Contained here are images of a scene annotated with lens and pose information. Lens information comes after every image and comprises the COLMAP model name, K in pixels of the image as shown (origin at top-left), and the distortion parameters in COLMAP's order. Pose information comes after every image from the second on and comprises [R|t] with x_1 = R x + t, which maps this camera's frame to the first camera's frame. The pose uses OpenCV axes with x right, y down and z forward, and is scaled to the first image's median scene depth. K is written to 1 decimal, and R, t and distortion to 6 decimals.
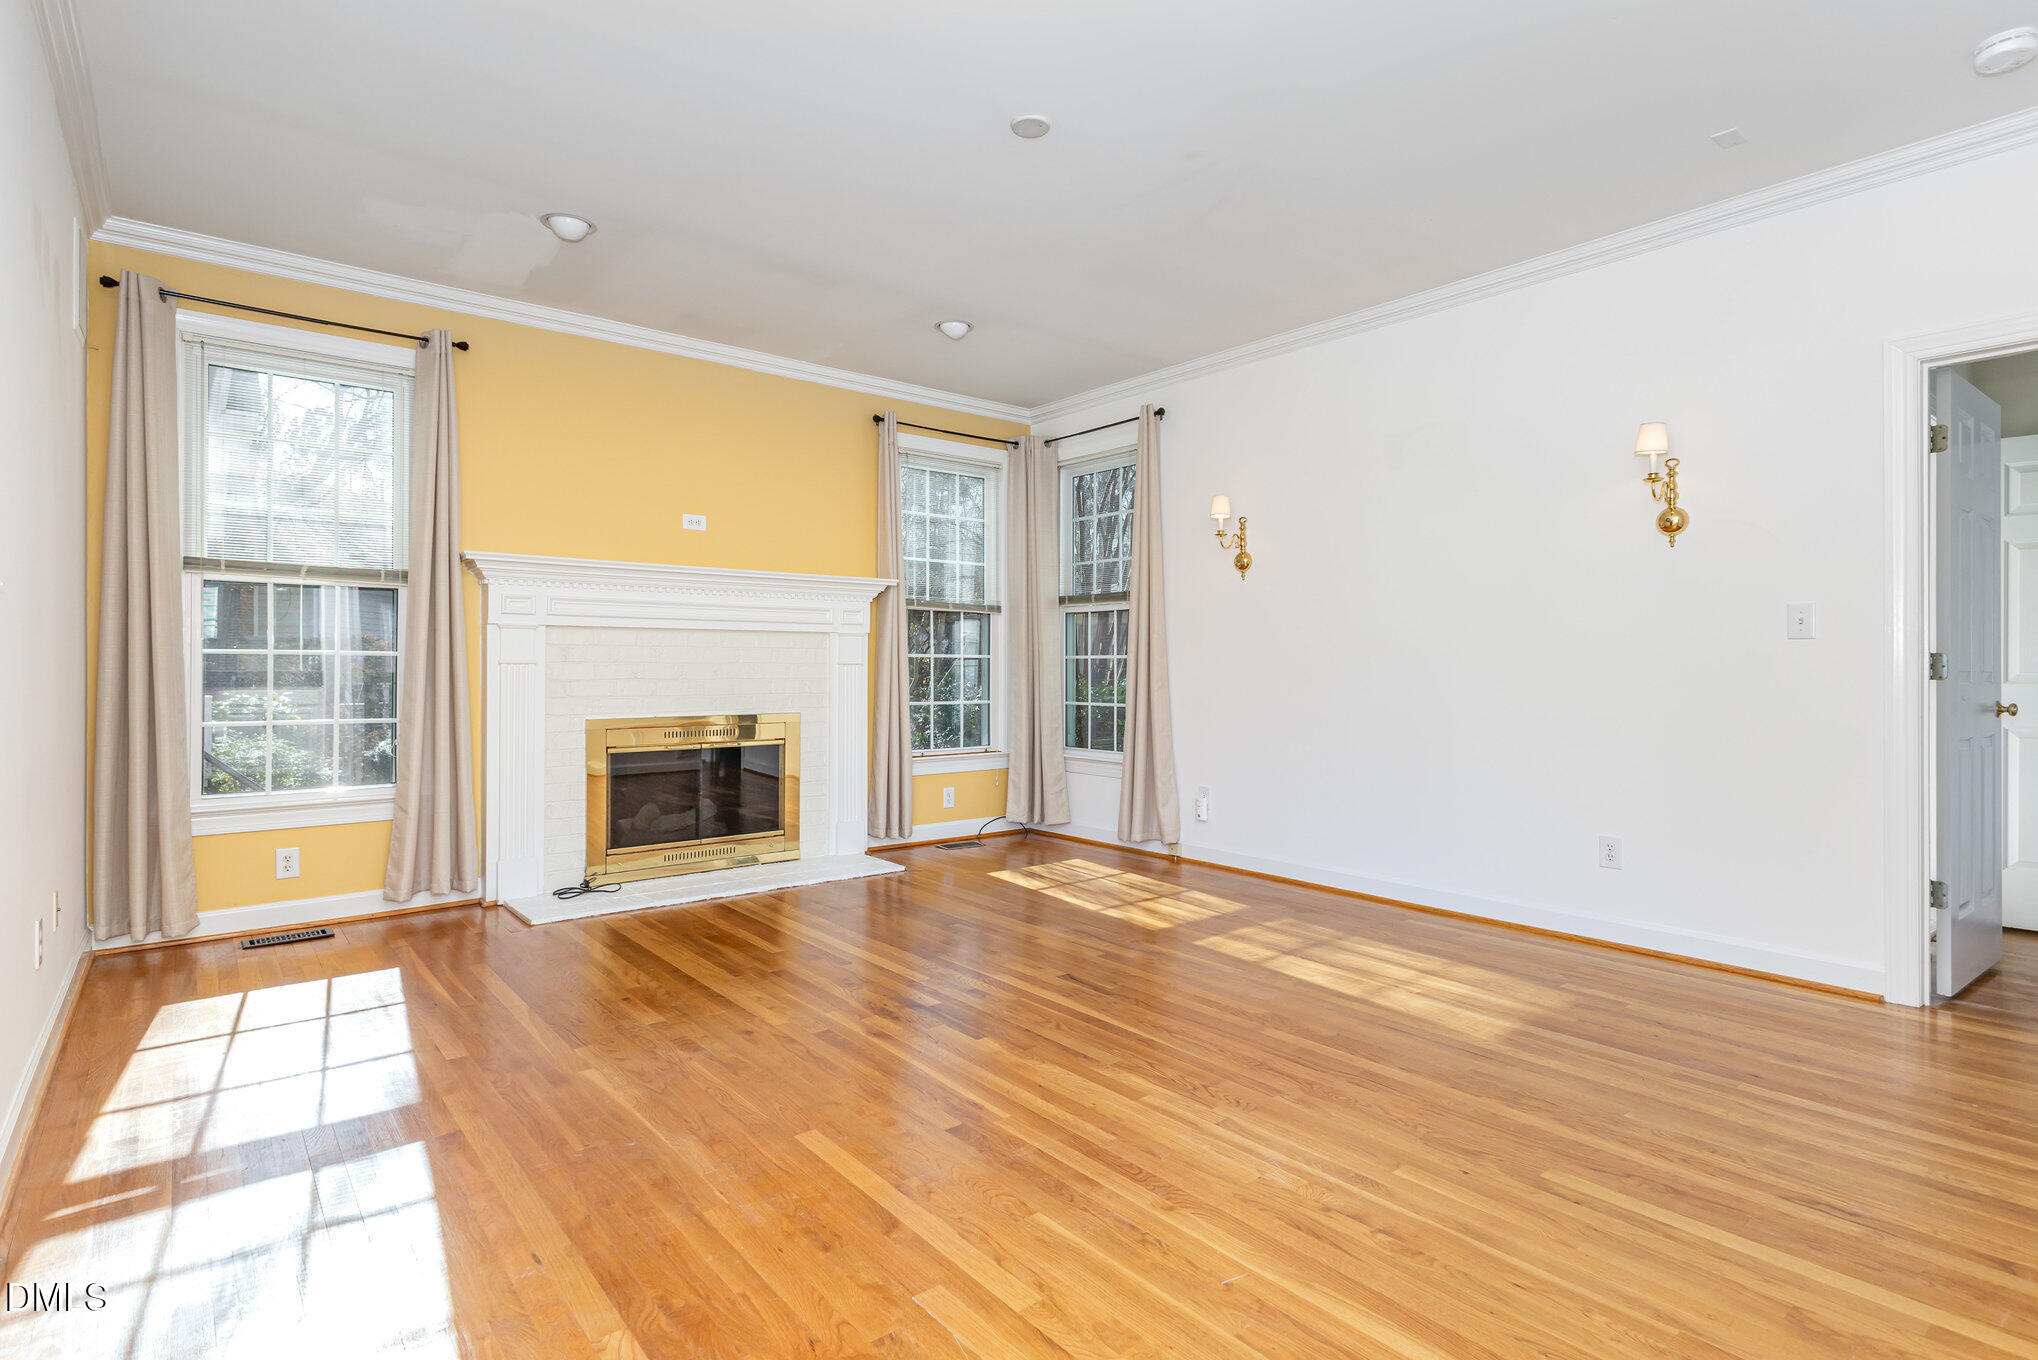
lens RADIAL K [[1028.0, 0, 1033.1], [0, 1028.0, 678.7], [0, 0, 1]] dist [0.000211, 0.000439]
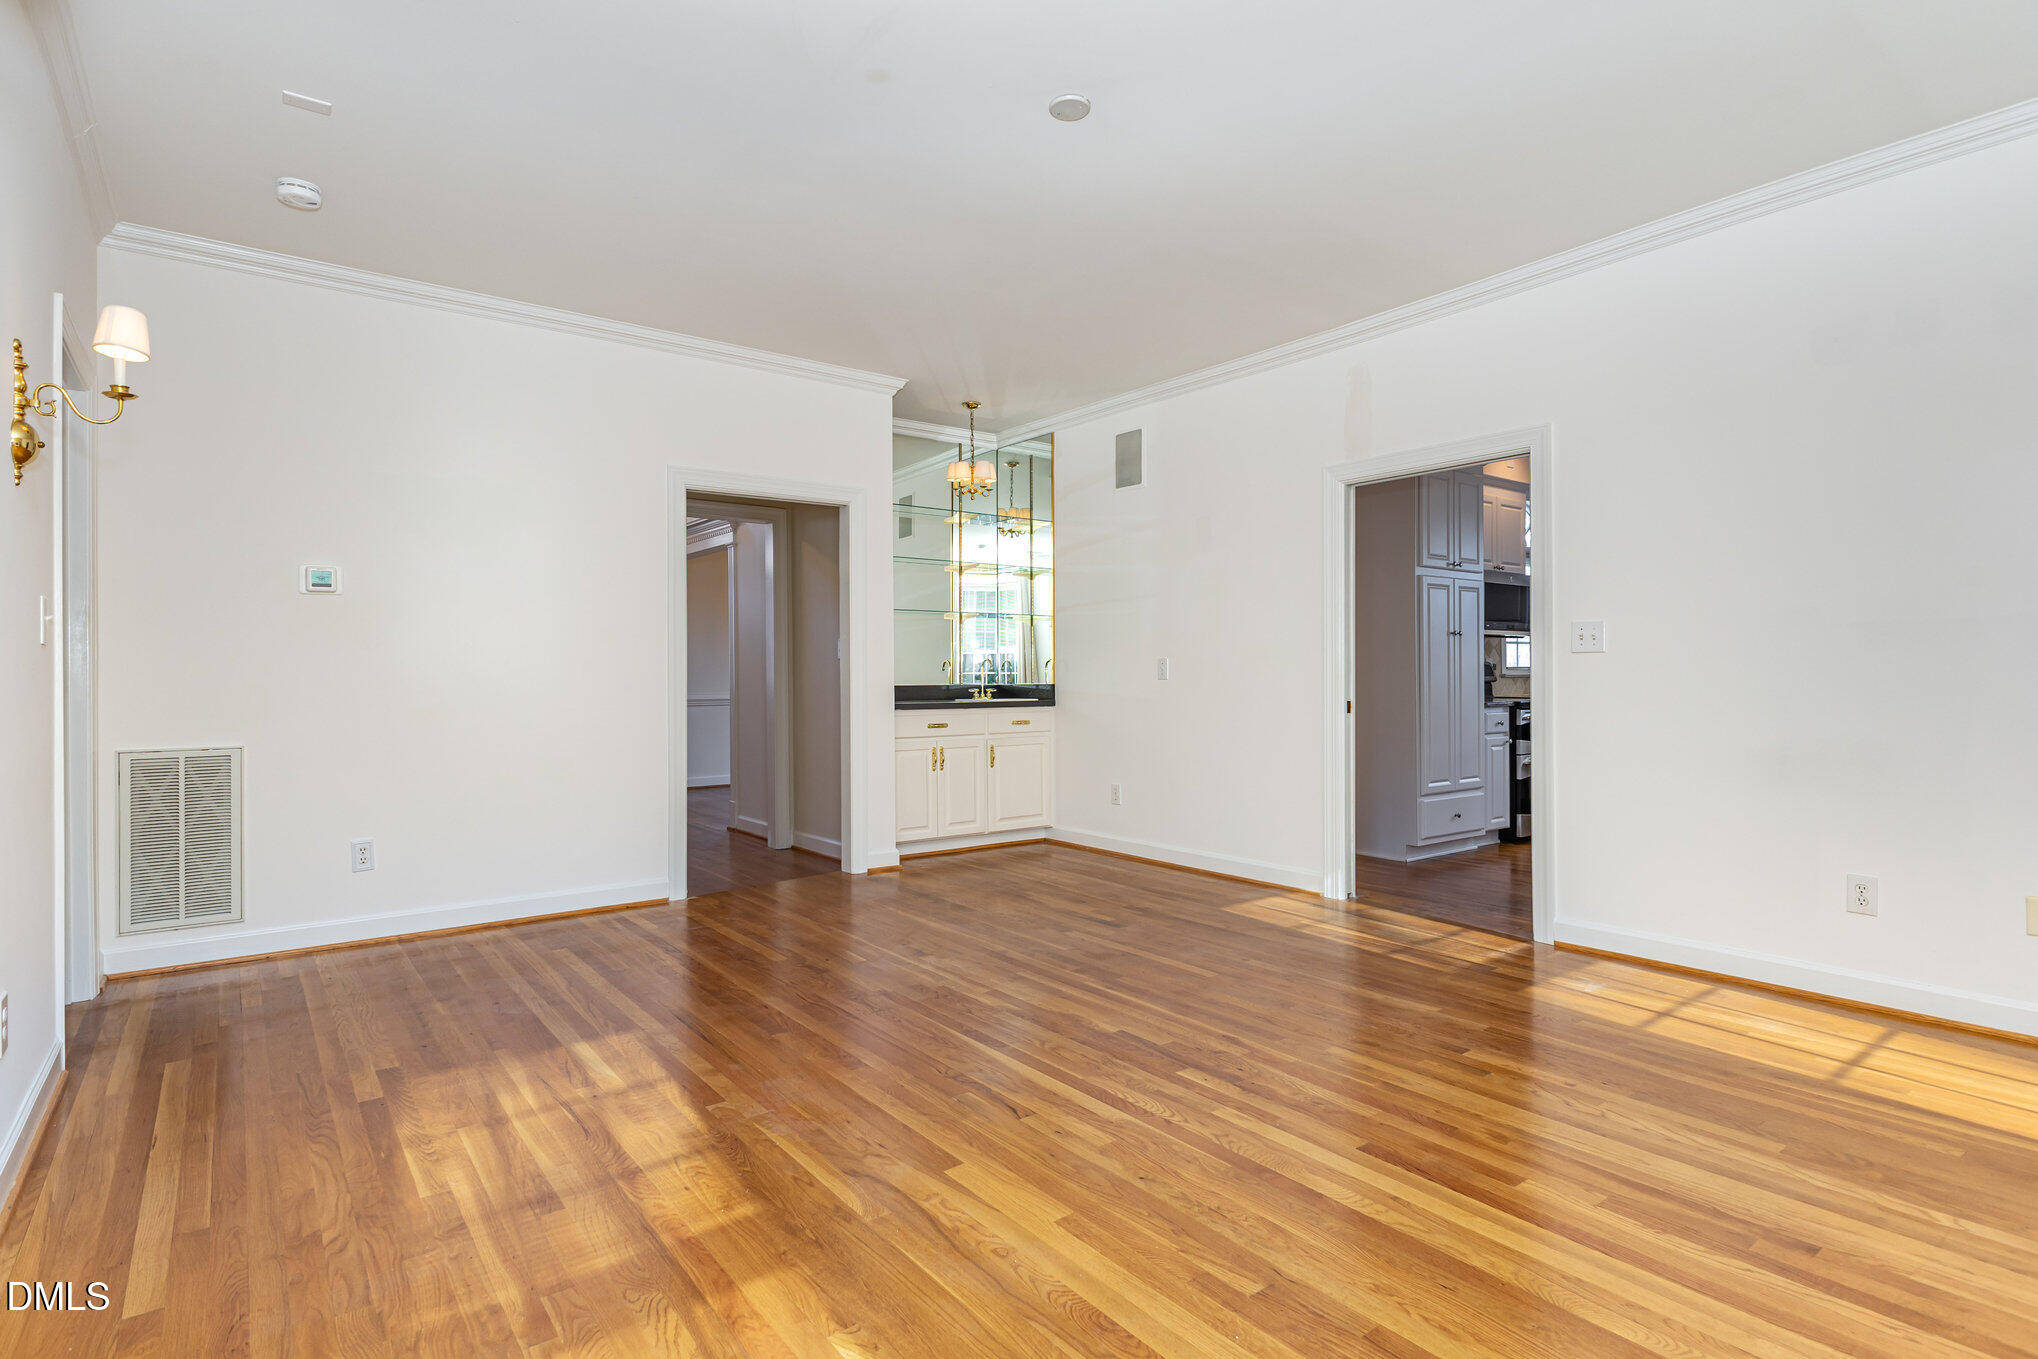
lens RADIAL K [[1028.0, 0, 1033.1], [0, 1028.0, 678.2], [0, 0, 1]] dist [0.000211, 0.000439]
pose [[-0.999481, 0.004445, 0.031897, 0.000853], [0.004619, 0.999975, 0.005366, -0.016395], [-0.031873, 0.005510, -0.999477, 2.014533]]
